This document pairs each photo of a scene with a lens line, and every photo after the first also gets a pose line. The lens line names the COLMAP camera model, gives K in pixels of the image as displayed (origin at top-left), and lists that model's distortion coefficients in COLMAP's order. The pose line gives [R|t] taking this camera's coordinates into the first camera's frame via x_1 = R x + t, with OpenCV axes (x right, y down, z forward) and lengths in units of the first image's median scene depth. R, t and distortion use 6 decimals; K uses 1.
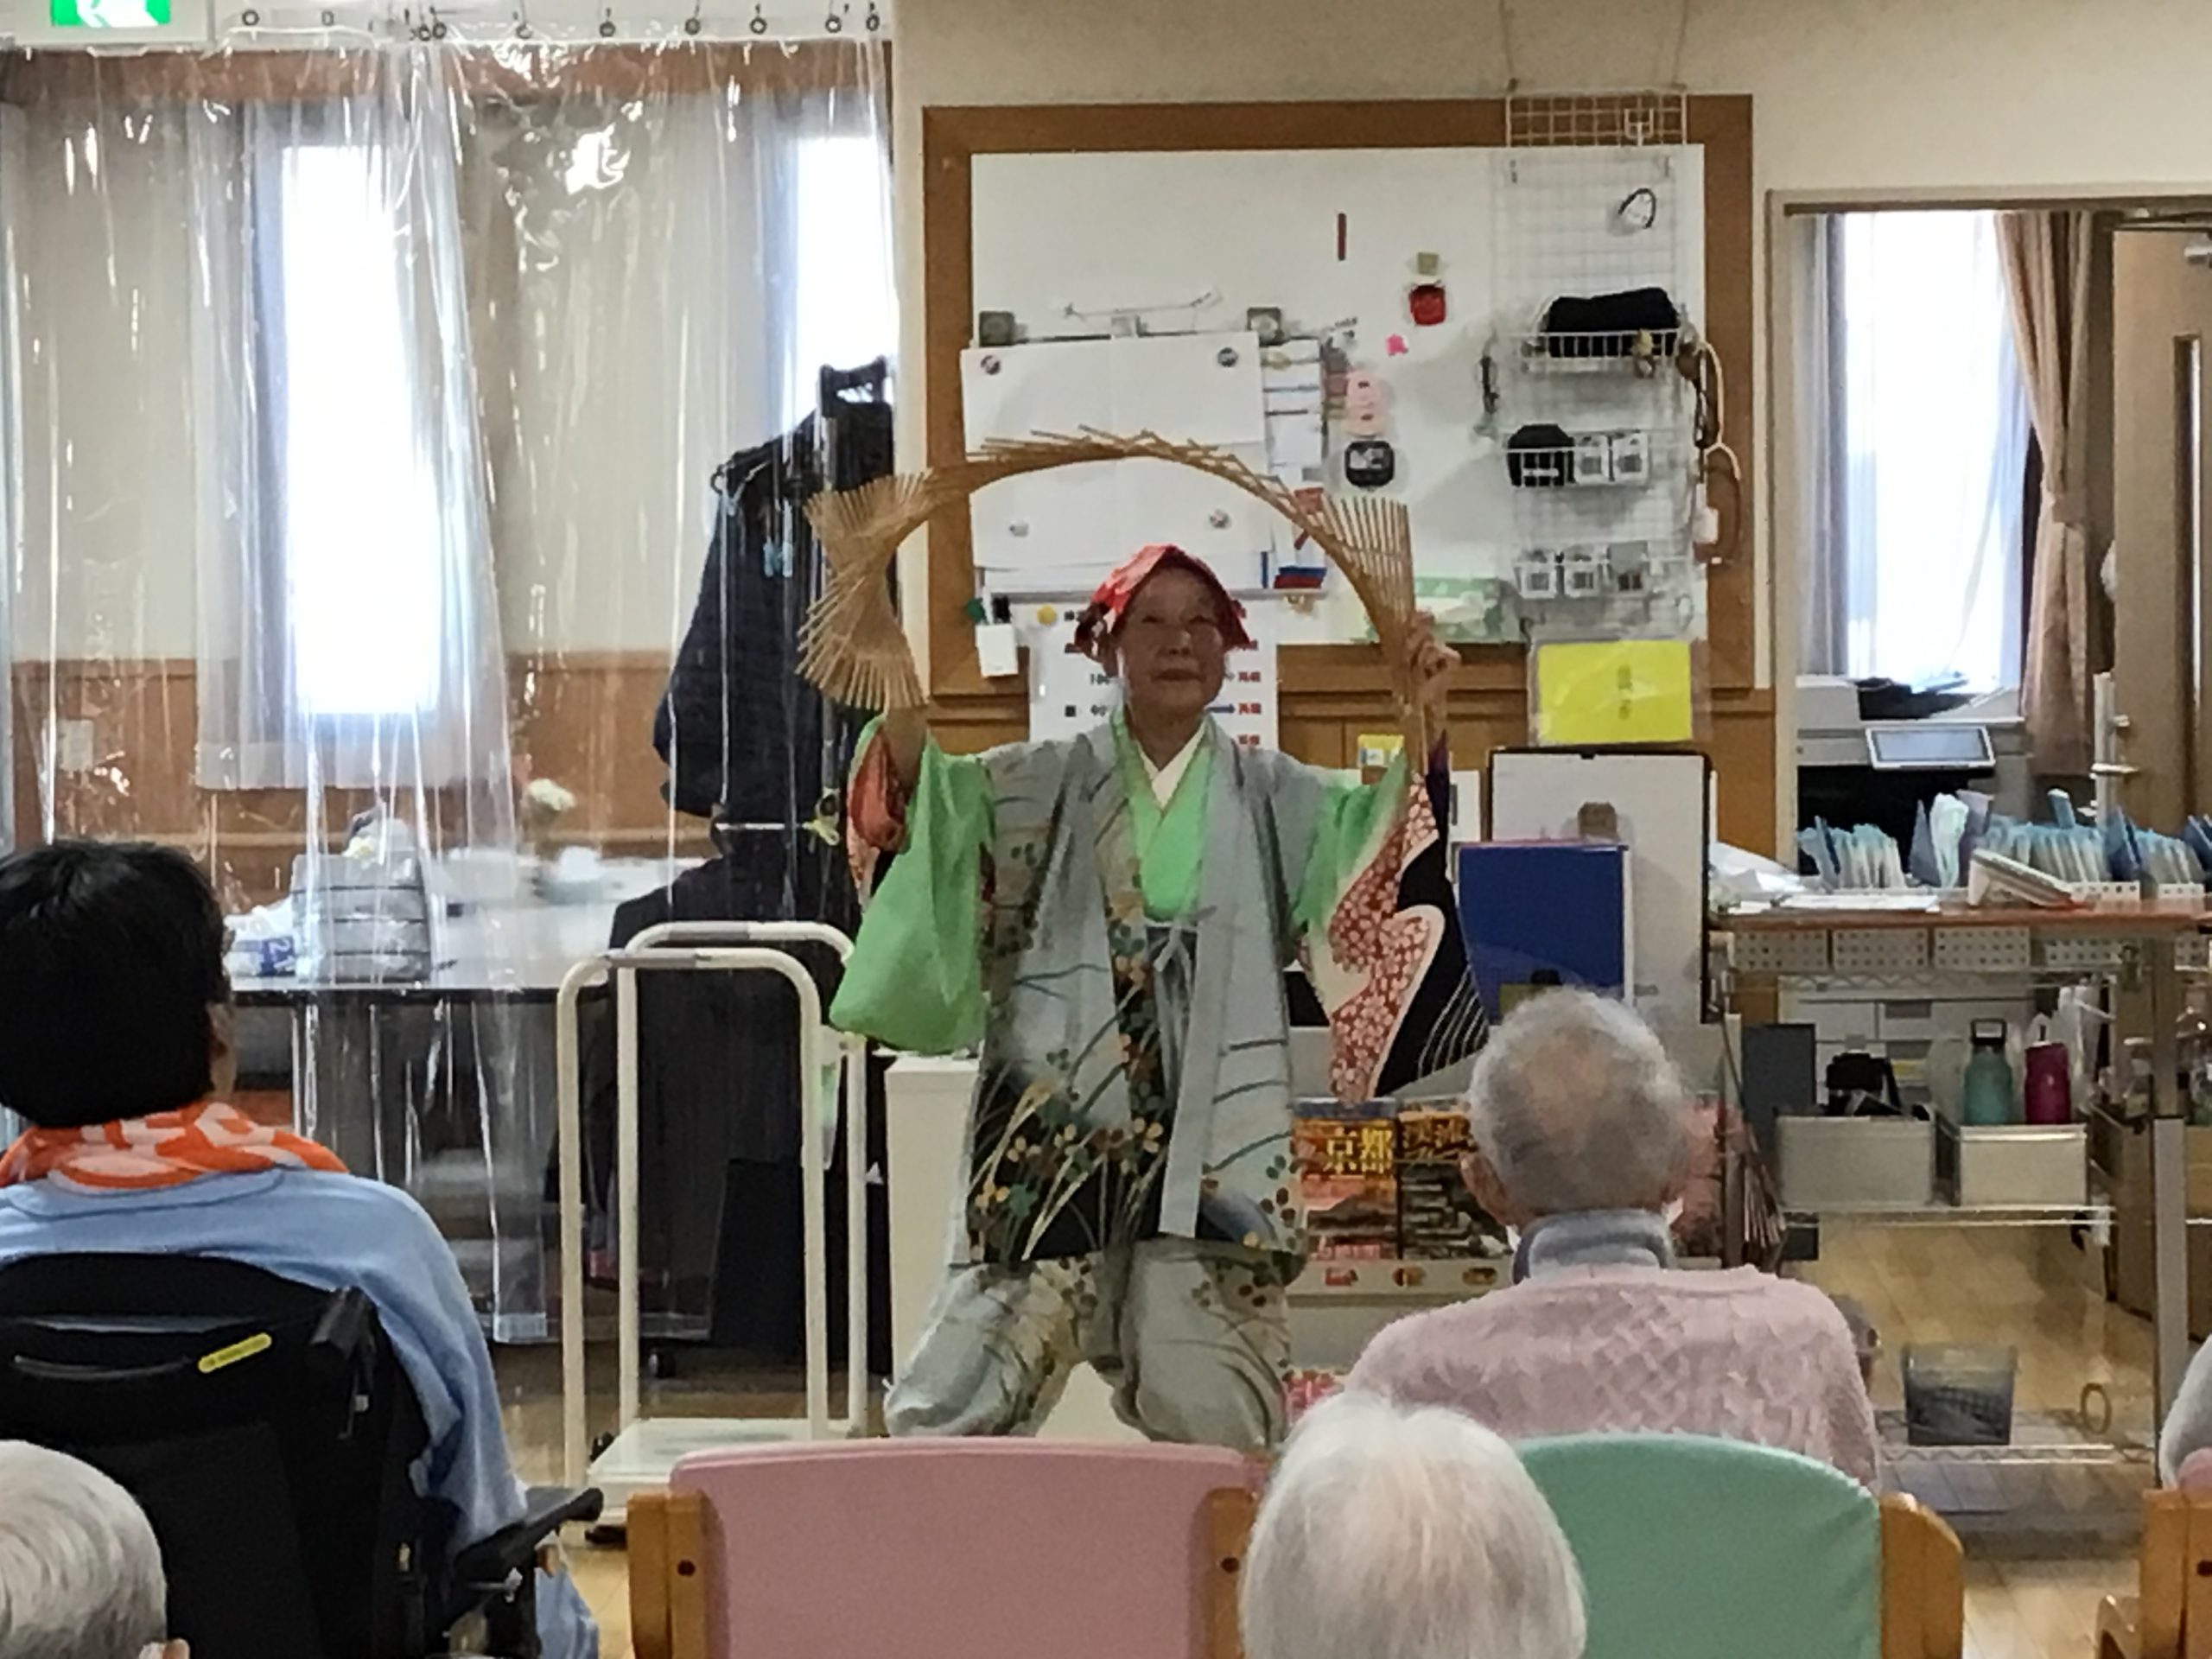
lens RADIAL K [[5723.5, 0, 1106.0], [0, 5723.5, 829.5], [0, 0, 1]] dist [-0.061651, 0.669978]
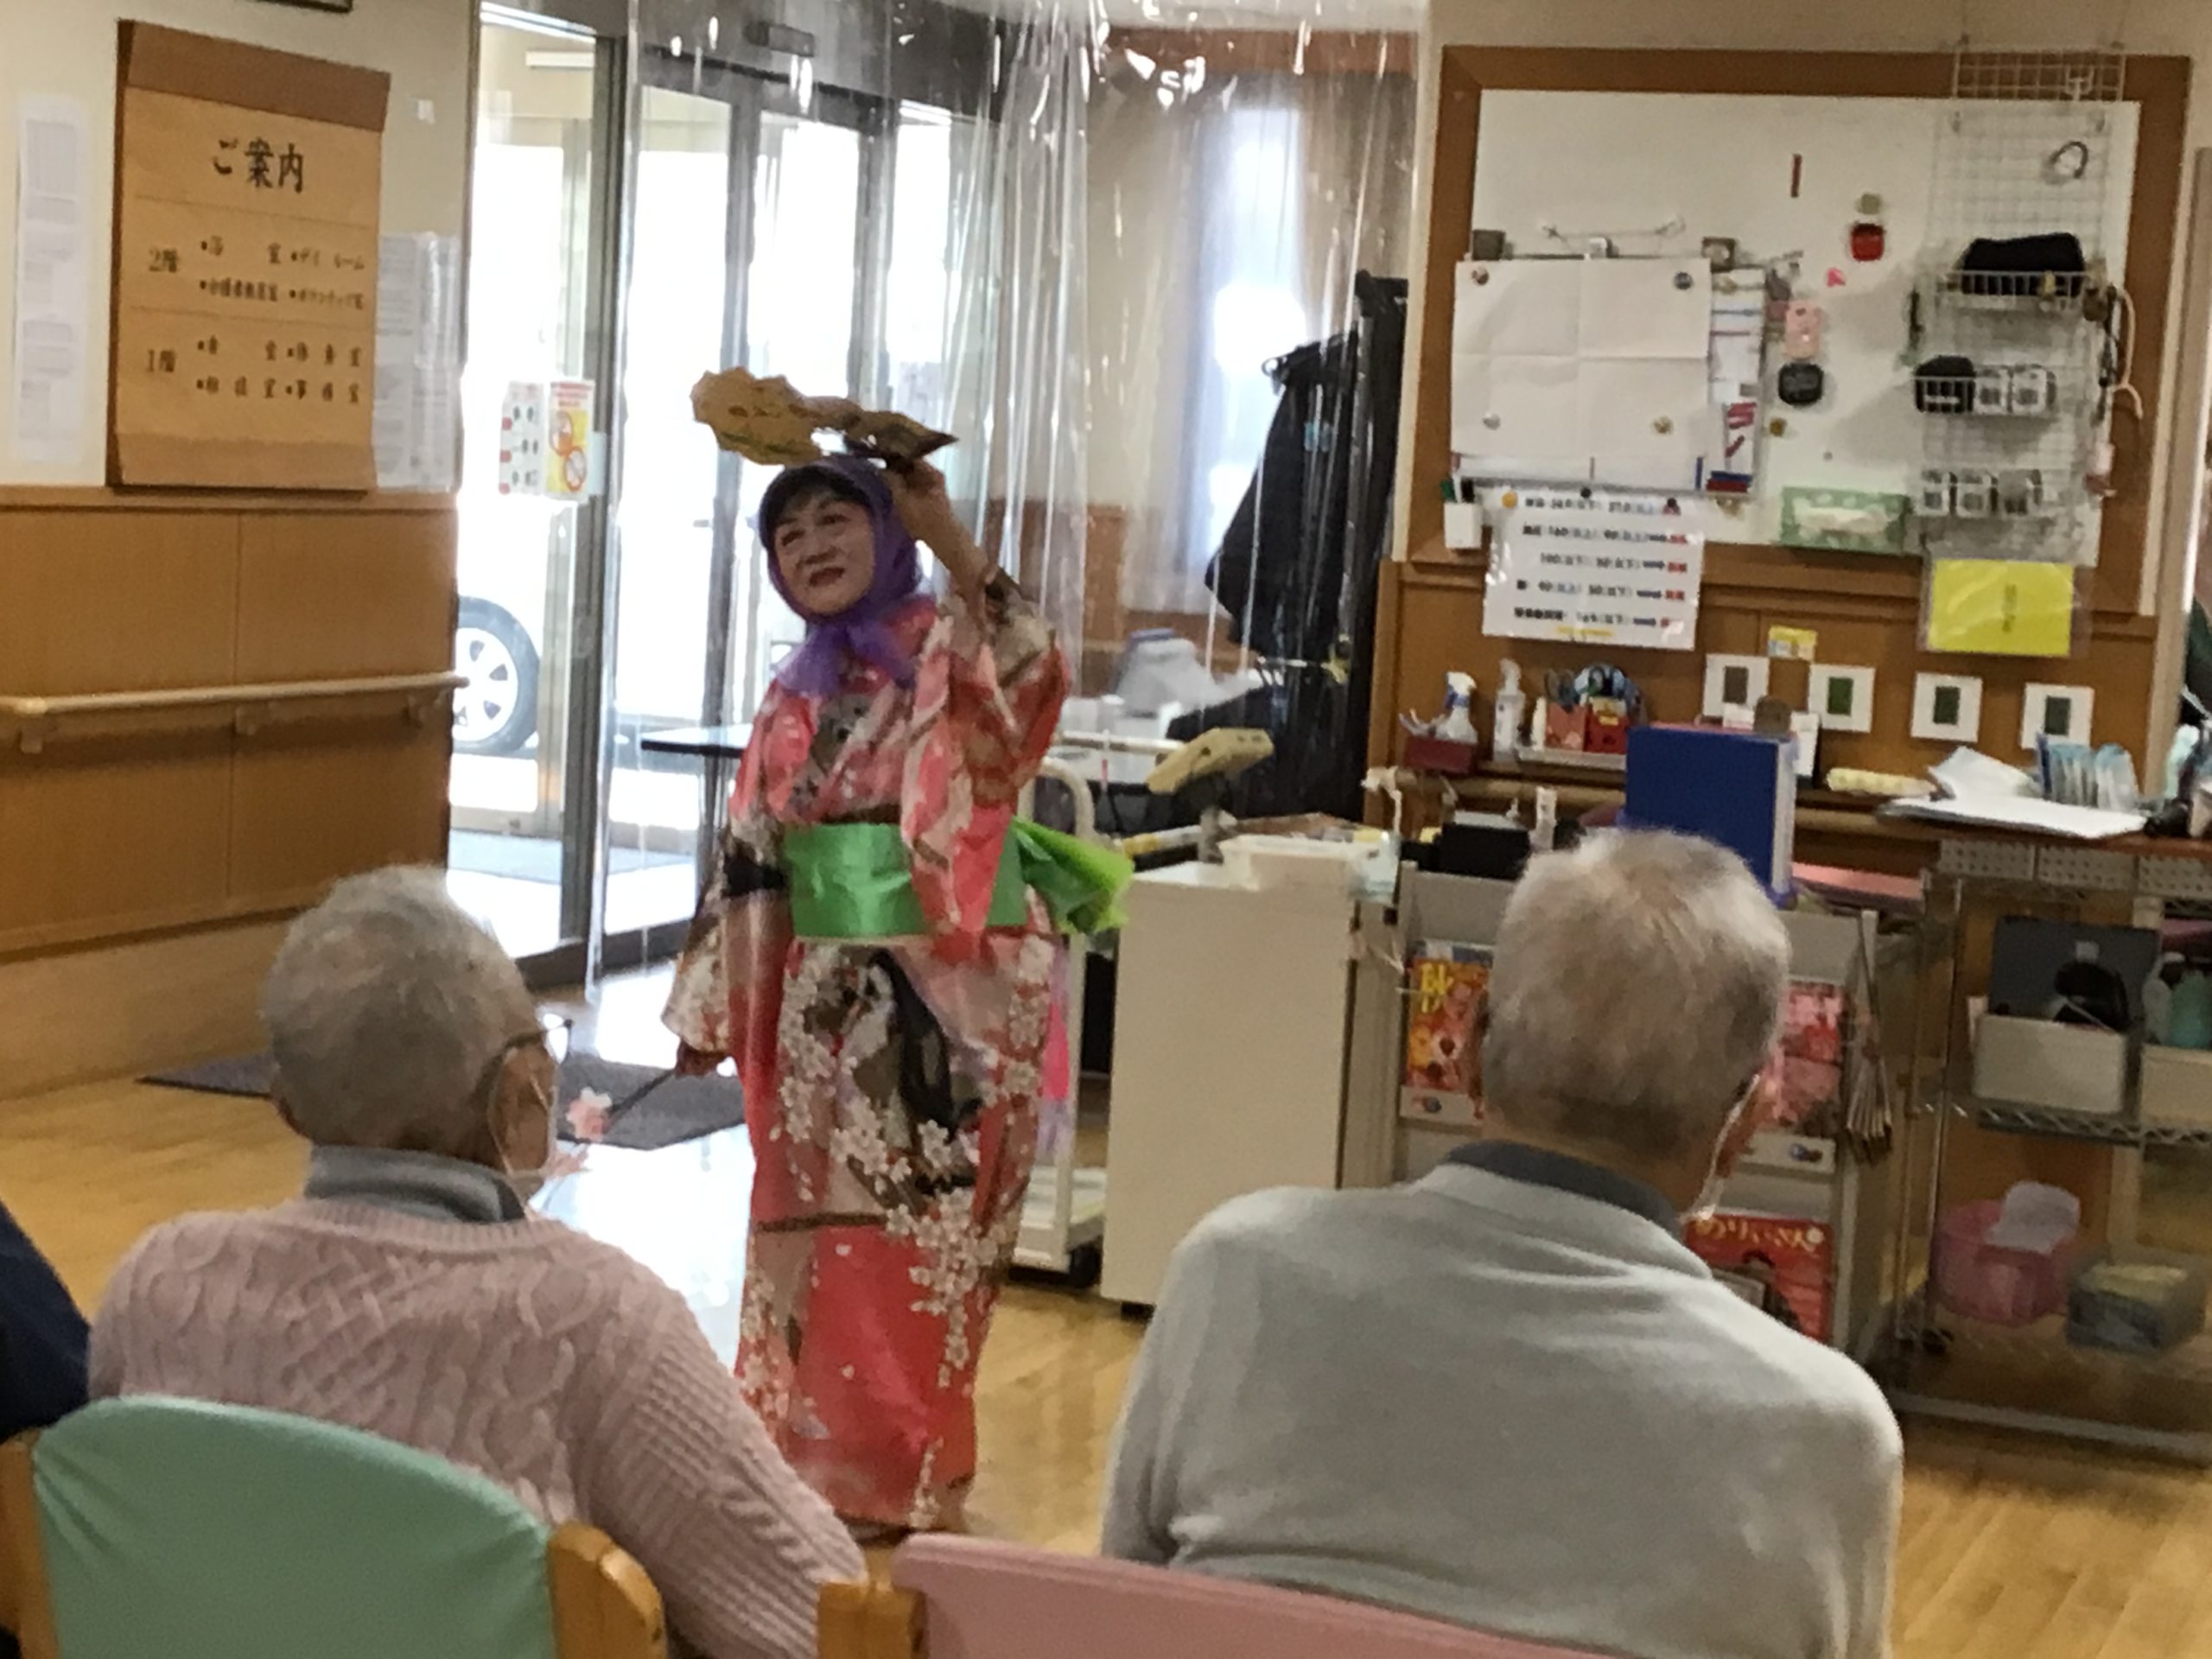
lens RADIAL K [[3867.5, 0, 1106.0], [0, 3867.5, 829.5], [0, 0, 1]] dist [0.046916, 0.350316]
pose [[0.940481, 0.102355, -0.324067, 0.172794], [-0.089416, 0.994496, 0.054609, -0.007004], [0.327873, -0.022382, 0.944457, 0.243984]]
